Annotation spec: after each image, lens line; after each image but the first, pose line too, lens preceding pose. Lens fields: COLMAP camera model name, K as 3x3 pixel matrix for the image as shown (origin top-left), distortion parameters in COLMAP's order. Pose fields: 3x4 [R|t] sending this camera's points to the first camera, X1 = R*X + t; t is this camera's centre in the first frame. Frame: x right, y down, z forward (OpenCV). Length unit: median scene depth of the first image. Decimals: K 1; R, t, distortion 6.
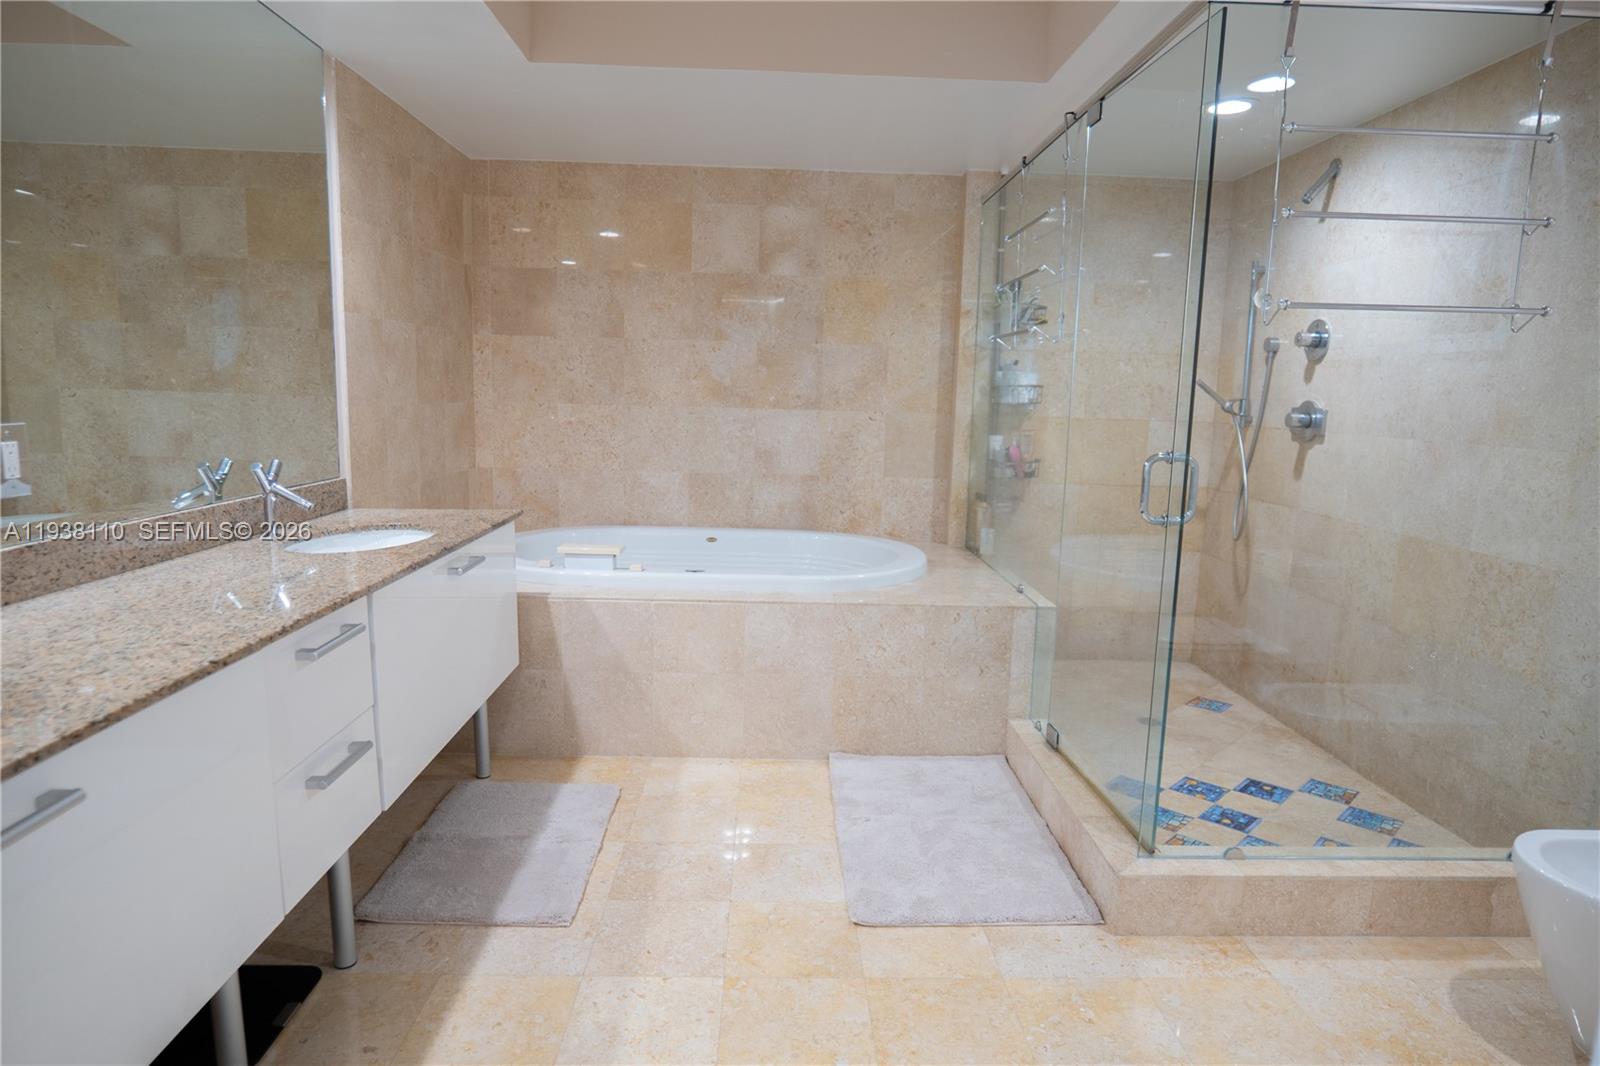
lens RADIAL K [[943.9, 0, 796.5], [0, 943.9, 537.8], [0, 0, 1]] dist [-0.037612, 0.025903]
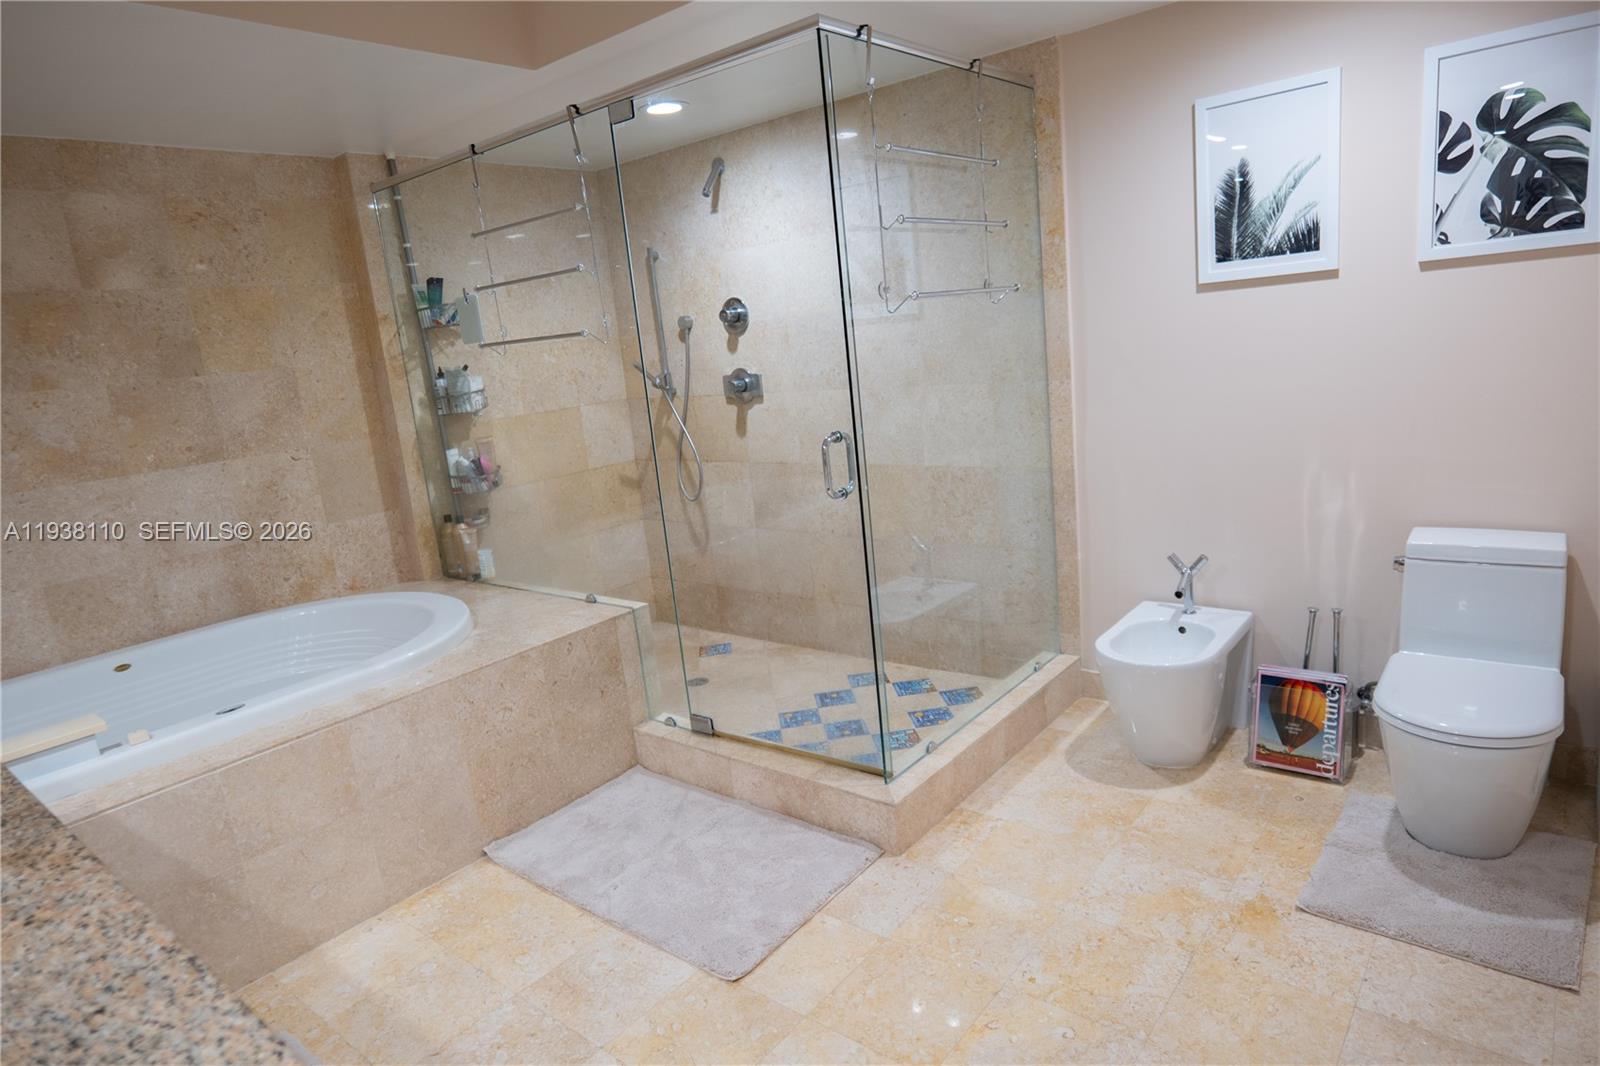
lens RADIAL K [[943.9, 0, 799.3], [0, 943.9, 535.8], [0, 0, 1]] dist [-0.037612, 0.025903]
pose [[0.644213, -0.251400, 0.722349, -0.283374], [0.232238, 0.964142, 0.128434, -0.076543], [-0.728735, 0.085019, 0.679497, 0.168806]]
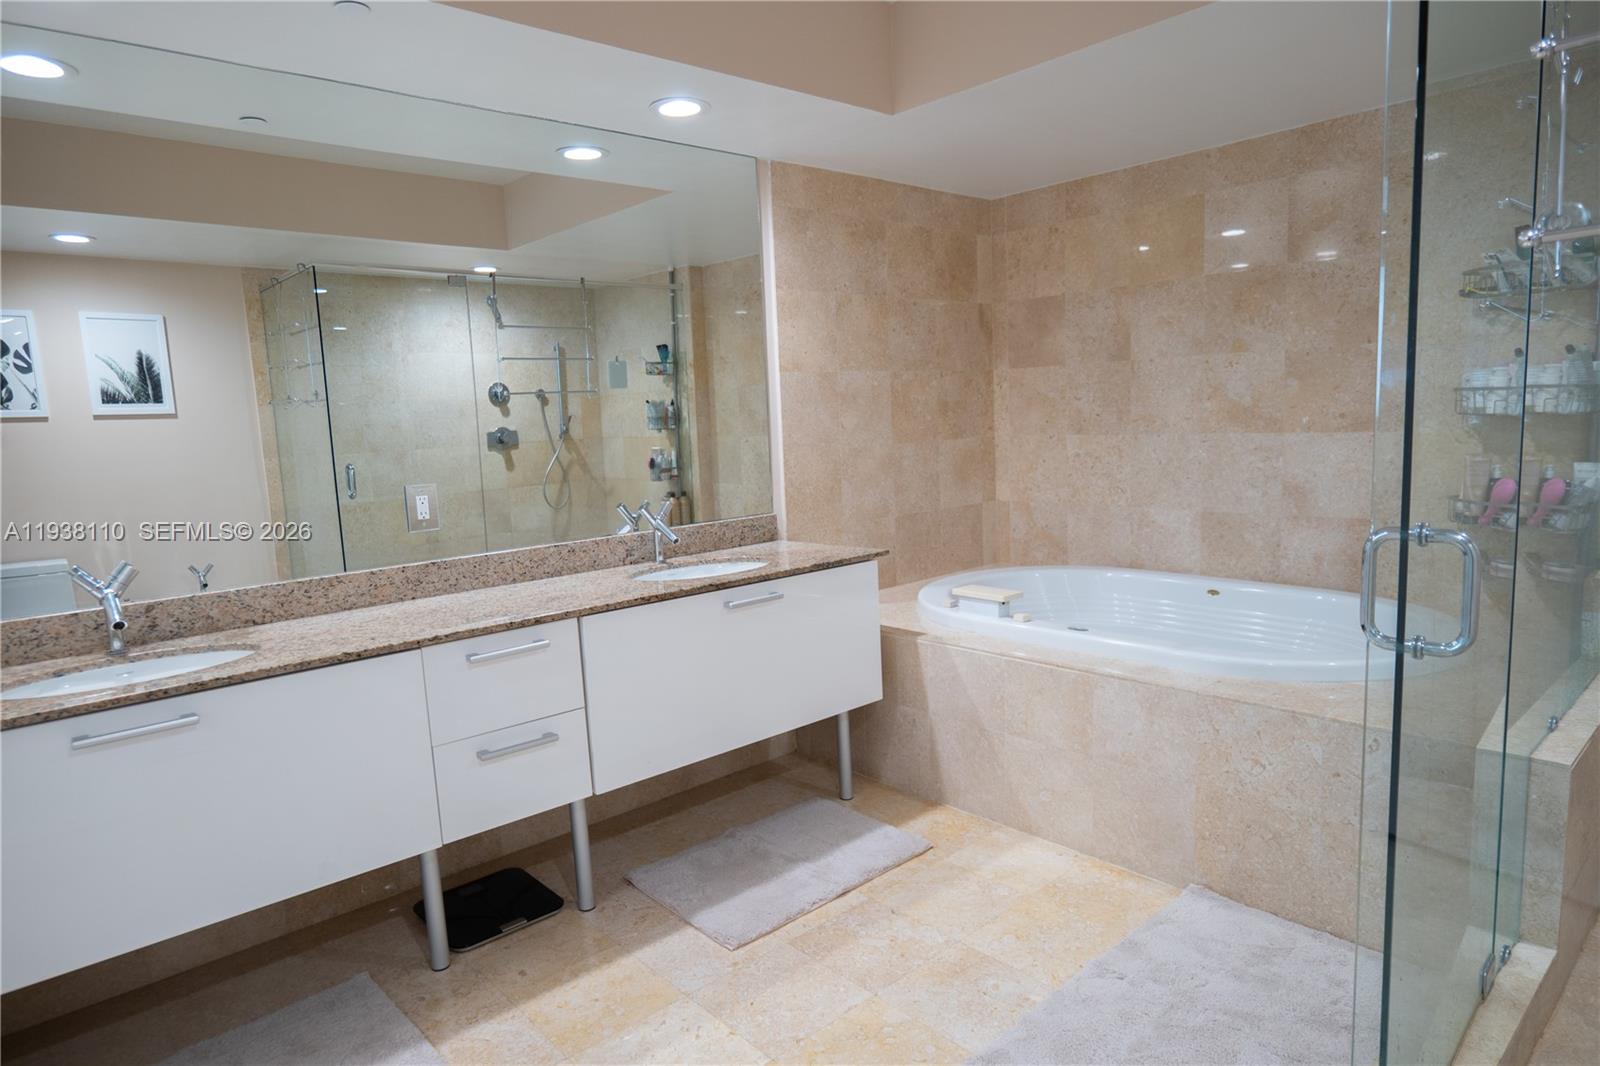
lens RADIAL K [[943.9, 0, 792.0], [0, 943.9, 536.9], [0, 0, 1]] dist [-0.037612, 0.025903]
pose [[0.637461, 0.045973, -0.769110, 0.356843], [-0.058368, 0.998231, 0.011291, -0.040639], [0.768268, 0.037694, 0.639017, 0.215531]]
